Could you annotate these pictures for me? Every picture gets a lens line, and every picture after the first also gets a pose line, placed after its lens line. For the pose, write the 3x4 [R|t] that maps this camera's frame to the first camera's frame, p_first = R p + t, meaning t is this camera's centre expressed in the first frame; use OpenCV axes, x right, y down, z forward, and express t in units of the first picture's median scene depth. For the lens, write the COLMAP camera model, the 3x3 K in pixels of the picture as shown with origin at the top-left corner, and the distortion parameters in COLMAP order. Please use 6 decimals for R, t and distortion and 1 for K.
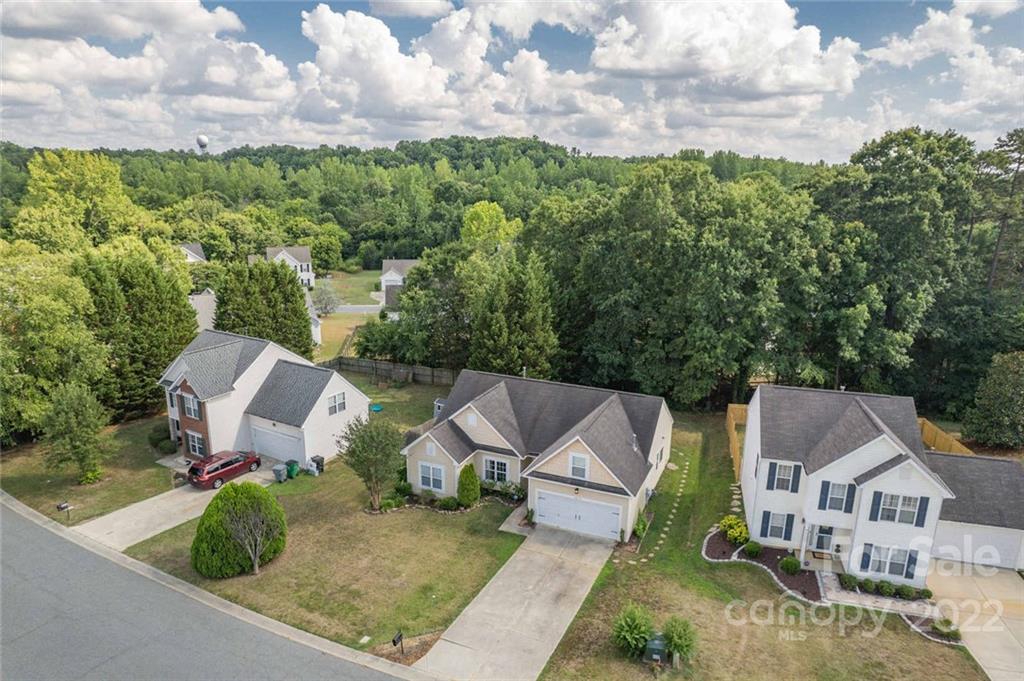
lens RADIAL K [[659.6, 0, 511.2], [0, 659.6, 346.4], [0, 0, 1]] dist [-0.075096, 0.064167]
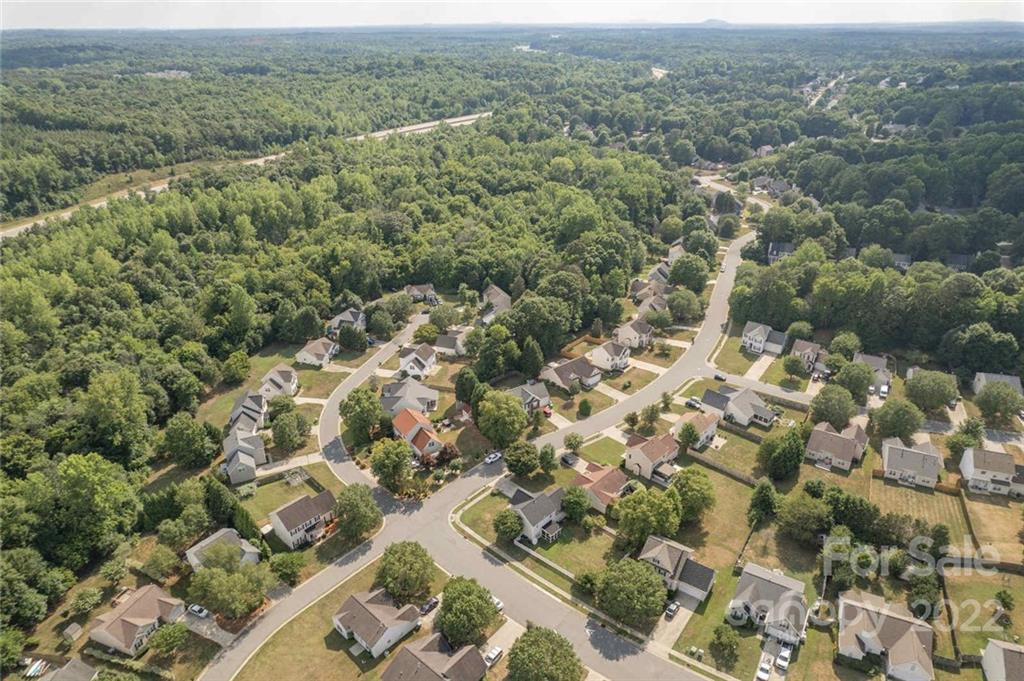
lens RADIAL K [[659.6, 0, 515.7], [0, 659.6, 339.5], [0, 0, 1]] dist [-0.075096, 0.064167]
pose [[0.447973, -0.408693, 0.795167, -3.809485], [0.234696, 0.911967, 0.336504, -1.780816], [-0.862692, 0.035878, 0.504455, -1.093598]]
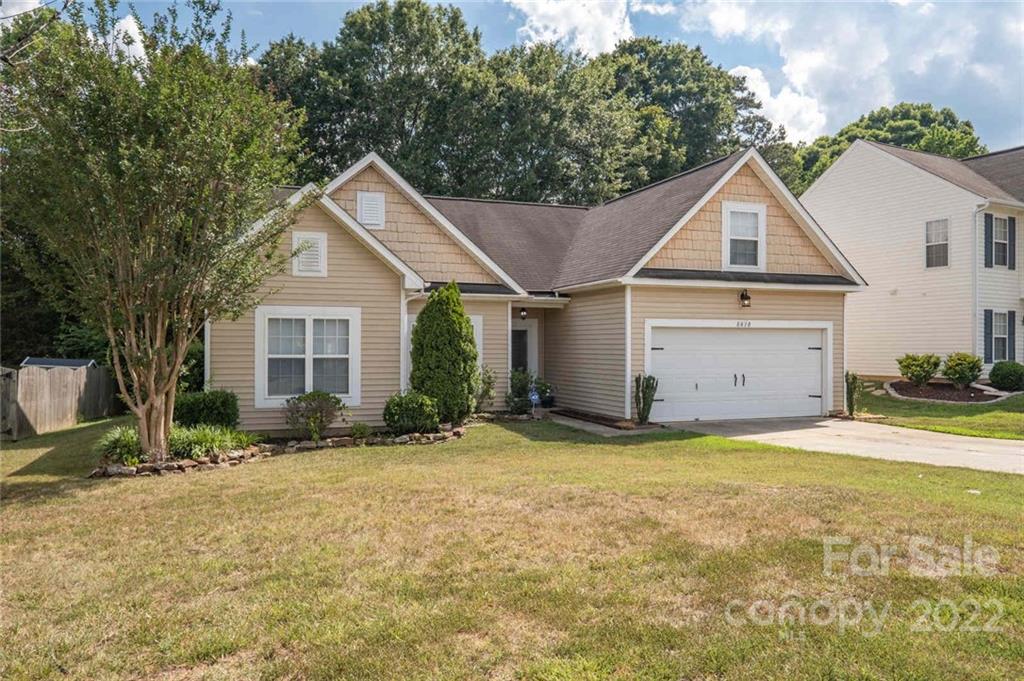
lens RADIAL K [[758.7, 0, 511.0], [0, 758.7, 338.3], [0, 0, 1]] dist [0.012066, 0.006470]
pose [[0.714214, -0.004203, 0.699915, -0.264003], [0.183923, 0.965967, -0.181879, 0.241111], [-0.675330, 0.258631, 0.690680, 0.628574]]
